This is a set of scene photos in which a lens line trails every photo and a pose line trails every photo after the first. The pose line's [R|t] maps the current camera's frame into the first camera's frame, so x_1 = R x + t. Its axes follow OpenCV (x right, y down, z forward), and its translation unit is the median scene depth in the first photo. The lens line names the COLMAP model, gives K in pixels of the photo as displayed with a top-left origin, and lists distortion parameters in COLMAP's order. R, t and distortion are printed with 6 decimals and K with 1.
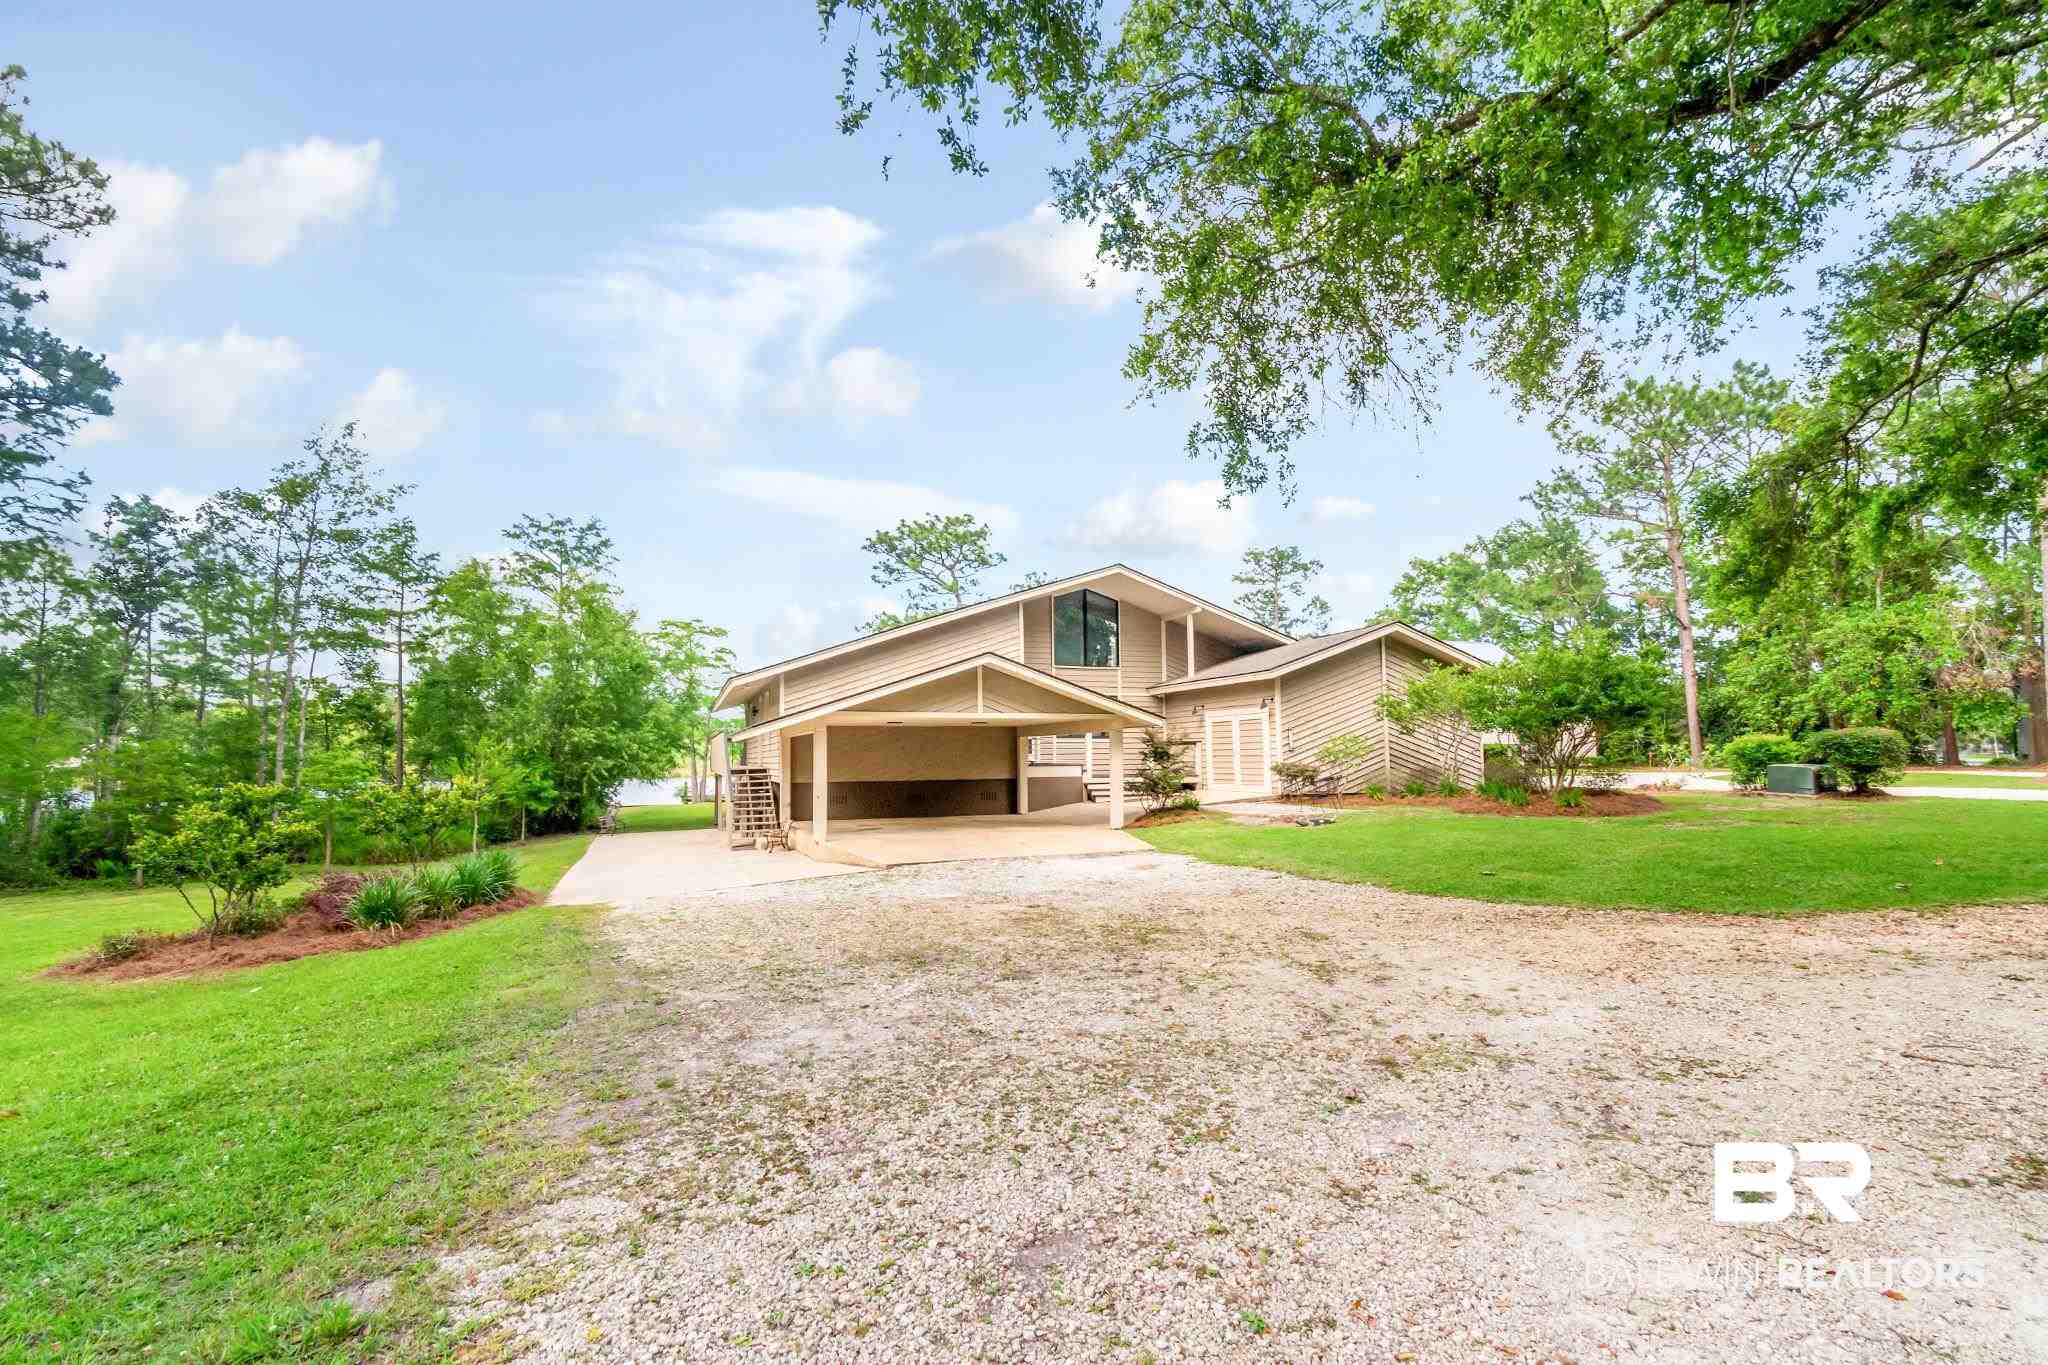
lens RADIAL K [[946.7, 0, 1014.6], [0, 946.7, 708.2], [0, 0, 1]] dist [-0.000334, -0.000242]
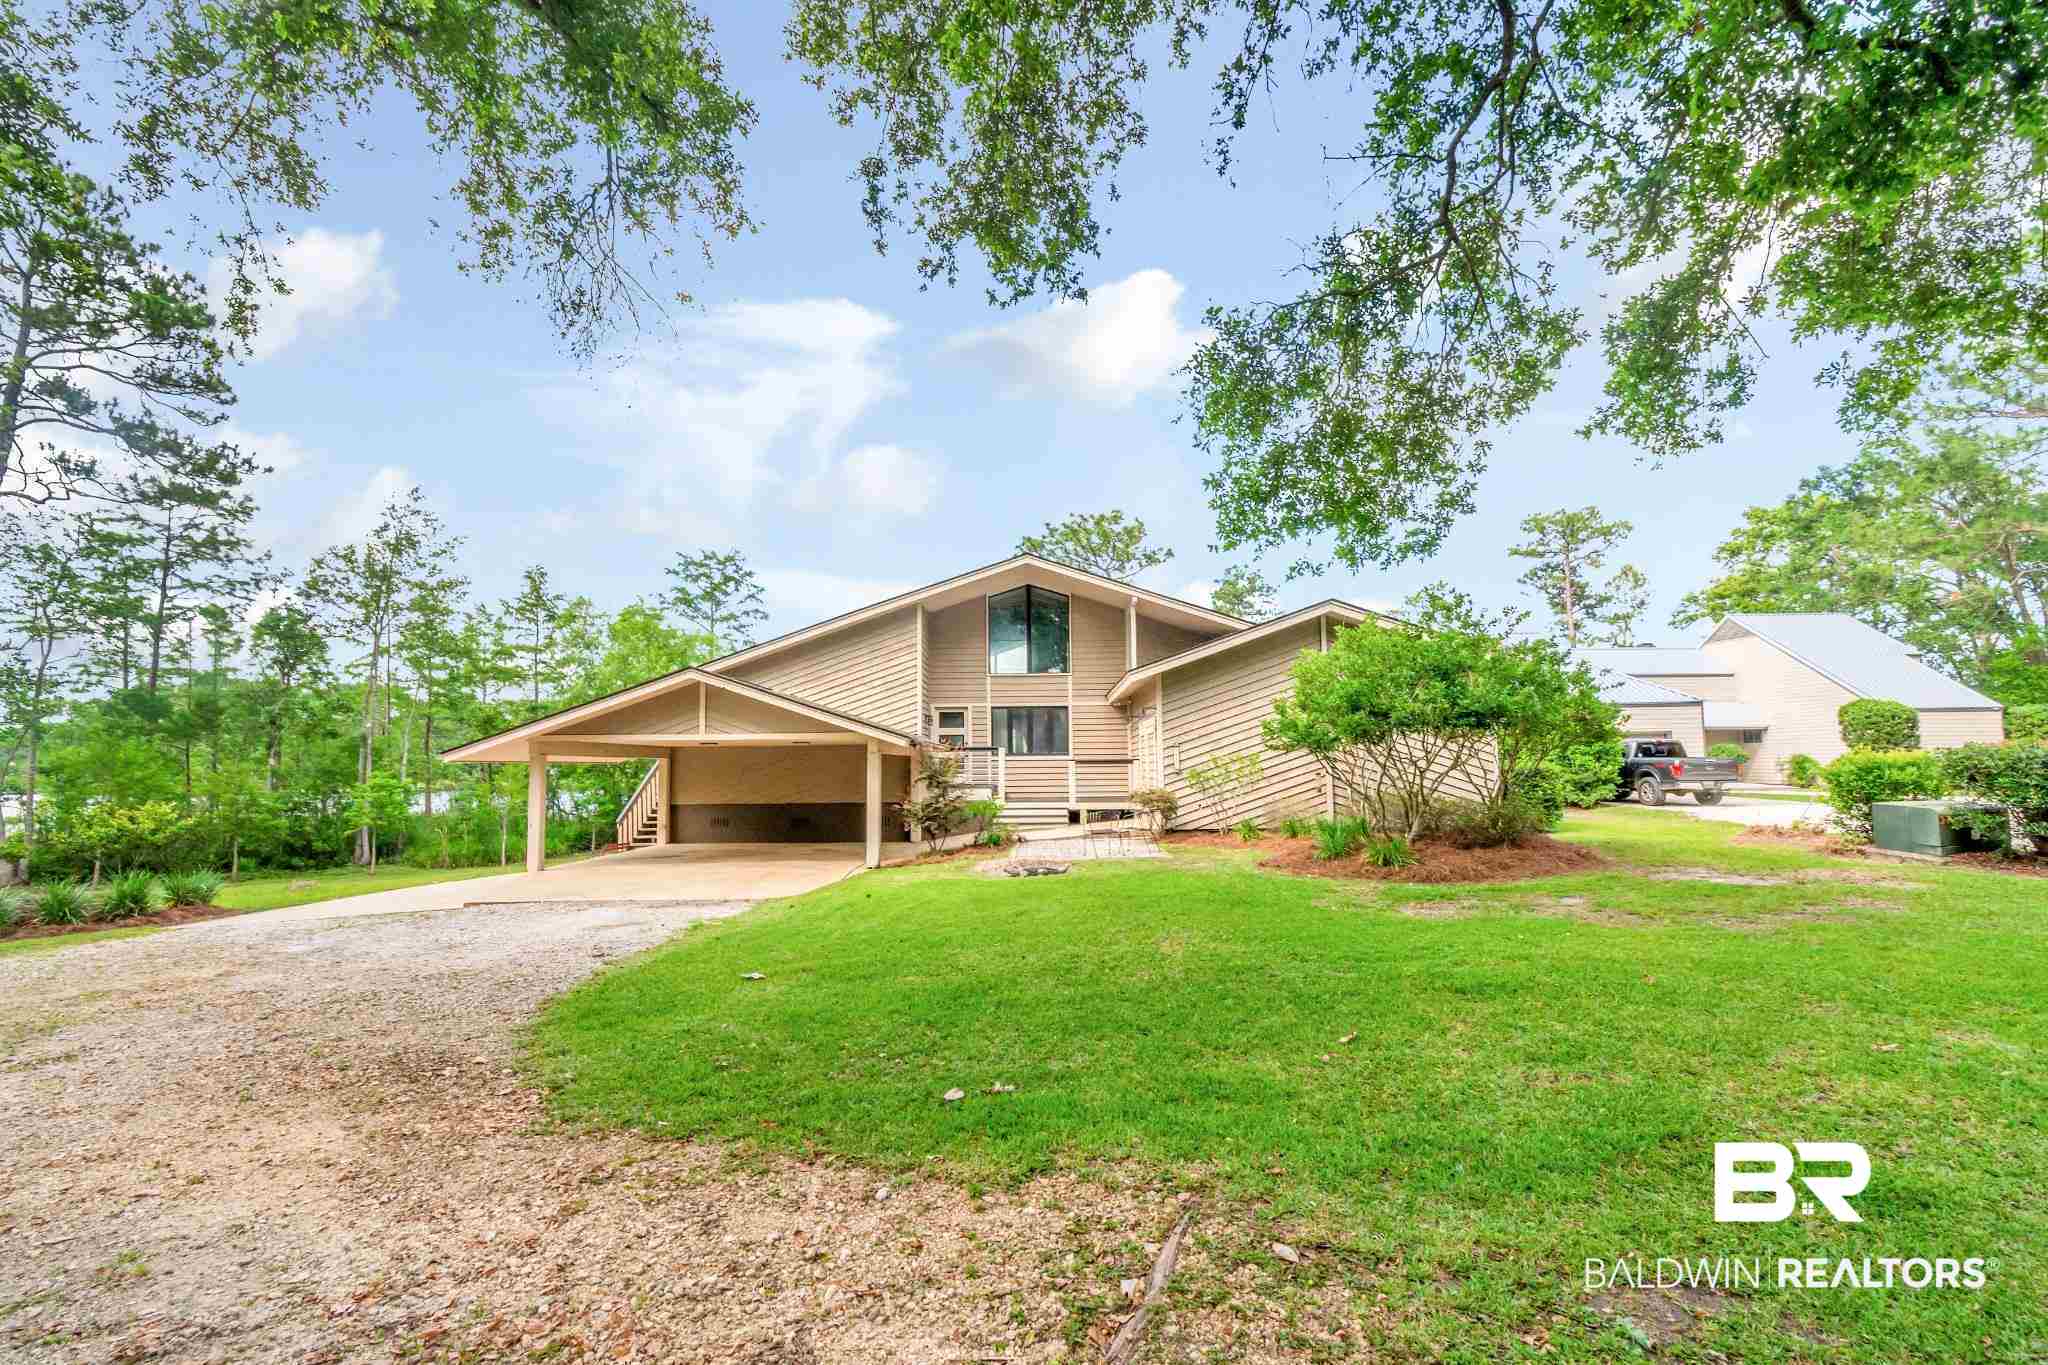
lens RADIAL K [[946.7, 0, 1014.6], [0, 946.7, 708.2], [0, 0, 1]] dist [-0.000334, -0.000242]
pose [[0.925699, -0.024077, -0.377494, 0.419982], [0.021346, 0.999707, -0.011417, -0.002078], [0.377659, 0.002511, 0.925942, 0.203019]]
